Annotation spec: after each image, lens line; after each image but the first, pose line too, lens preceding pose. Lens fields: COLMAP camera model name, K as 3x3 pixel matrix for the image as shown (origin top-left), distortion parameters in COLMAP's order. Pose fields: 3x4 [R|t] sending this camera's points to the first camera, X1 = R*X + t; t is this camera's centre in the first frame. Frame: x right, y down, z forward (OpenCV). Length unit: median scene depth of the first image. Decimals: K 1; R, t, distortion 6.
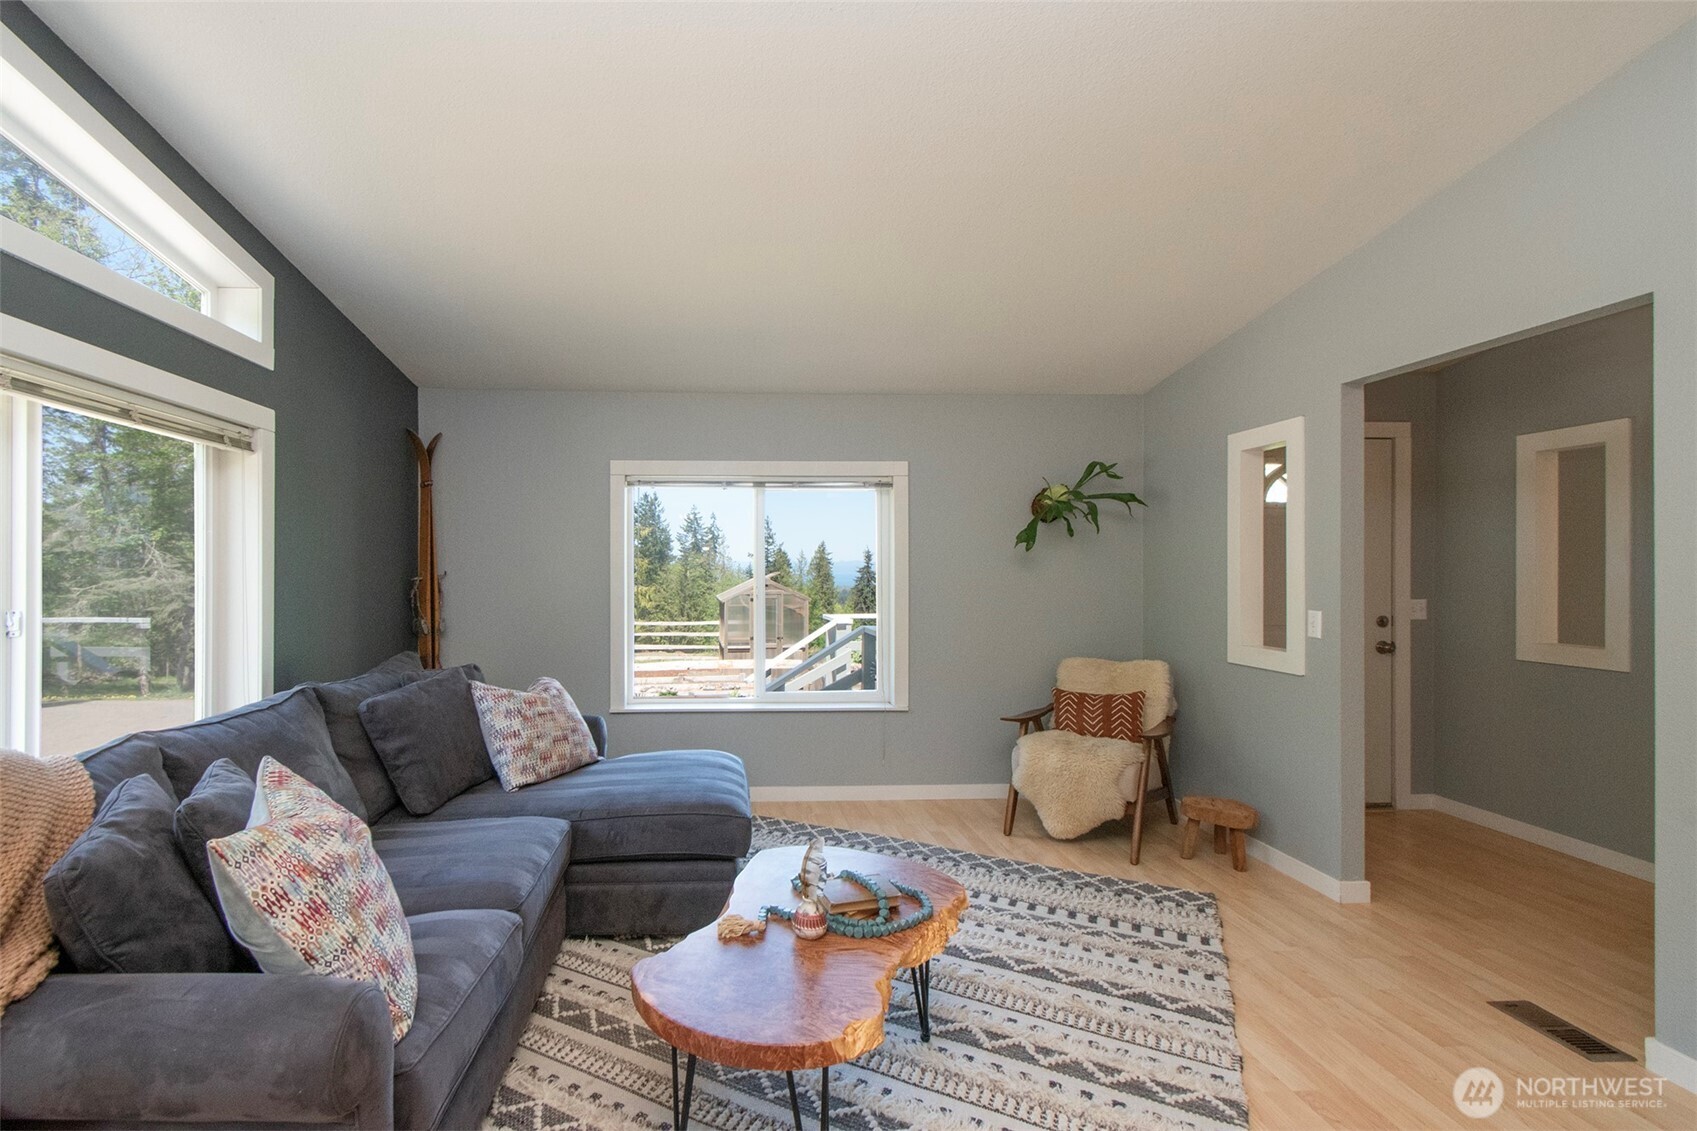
lens RADIAL K [[766.7, 0, 736.3], [0, 766.7, 570.2], [0, 0, 1]] dist [0.001312, -0.000283]
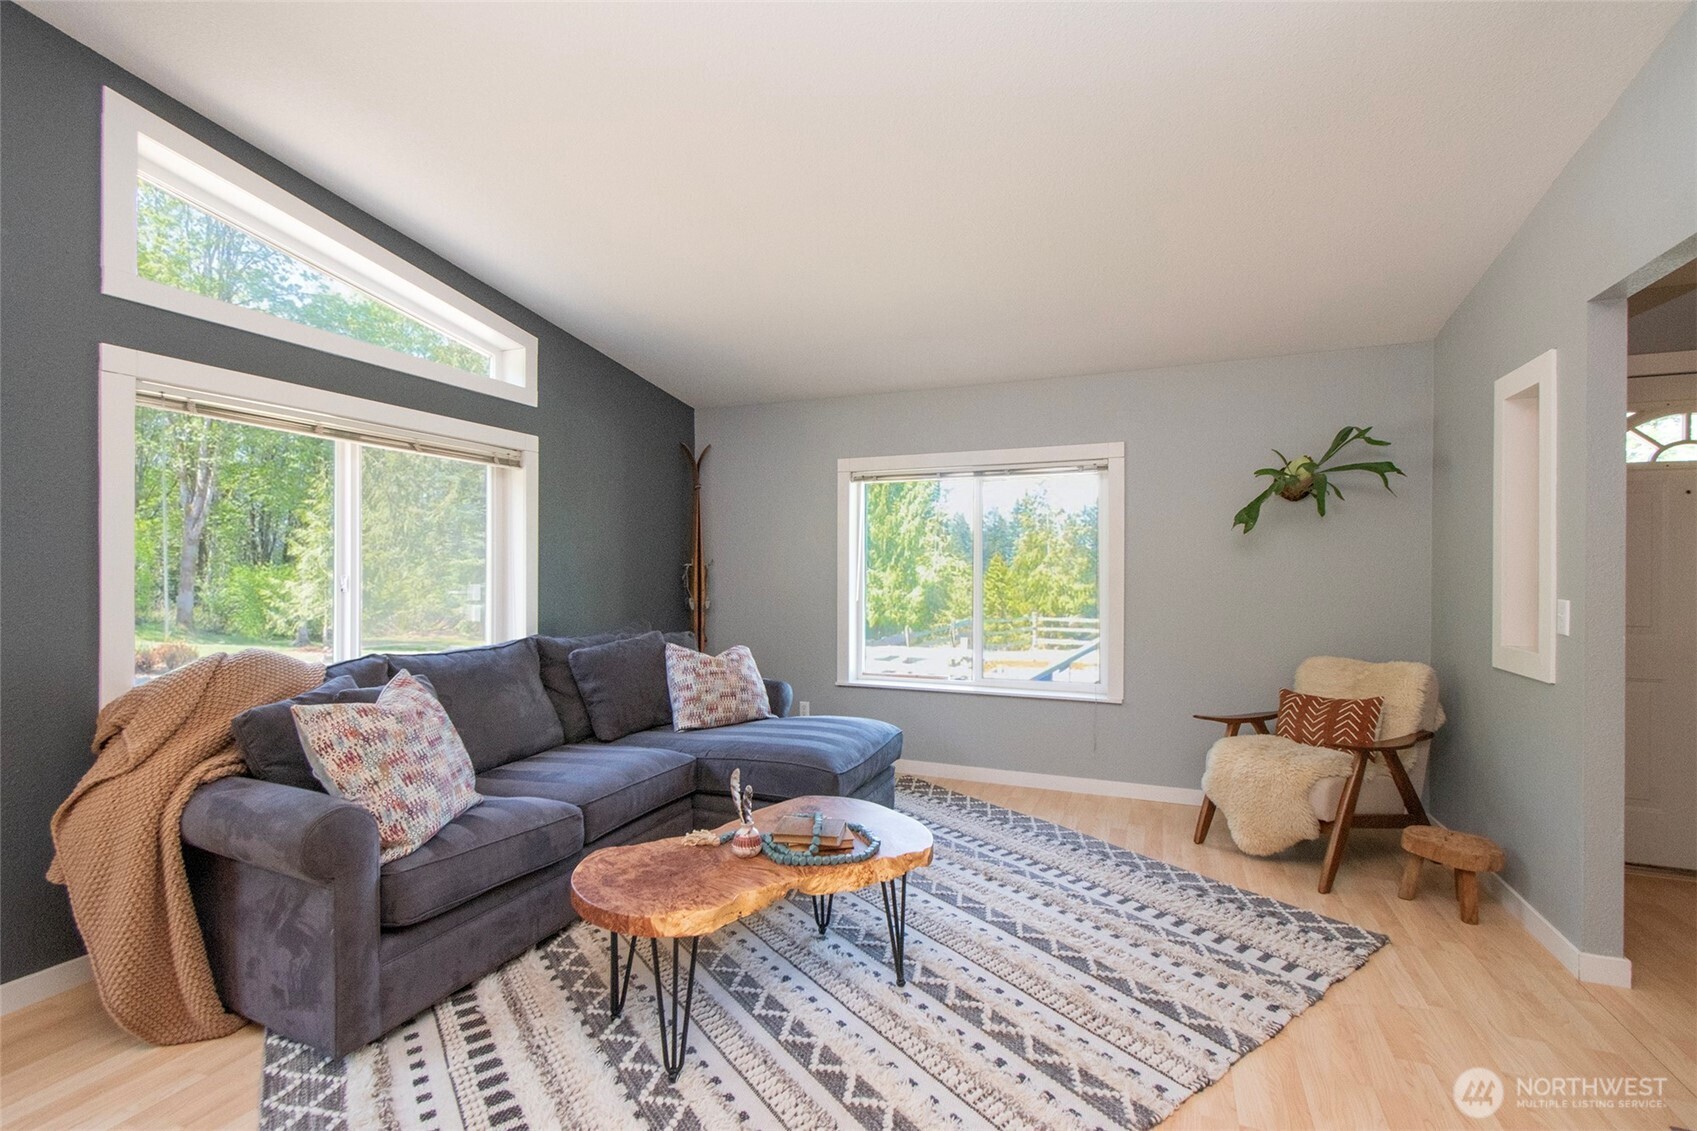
lens RADIAL K [[747.5, 0, 841.0], [0, 747.5, 573.4], [0, 0, 1]] dist [0.002389, 0.000035]
pose [[0.909835, 0.004460, -0.414946, 0.412073], [-0.002601, 0.999984, 0.005045, 0.024697], [0.414962, -0.003511, 0.909832, 0.015479]]
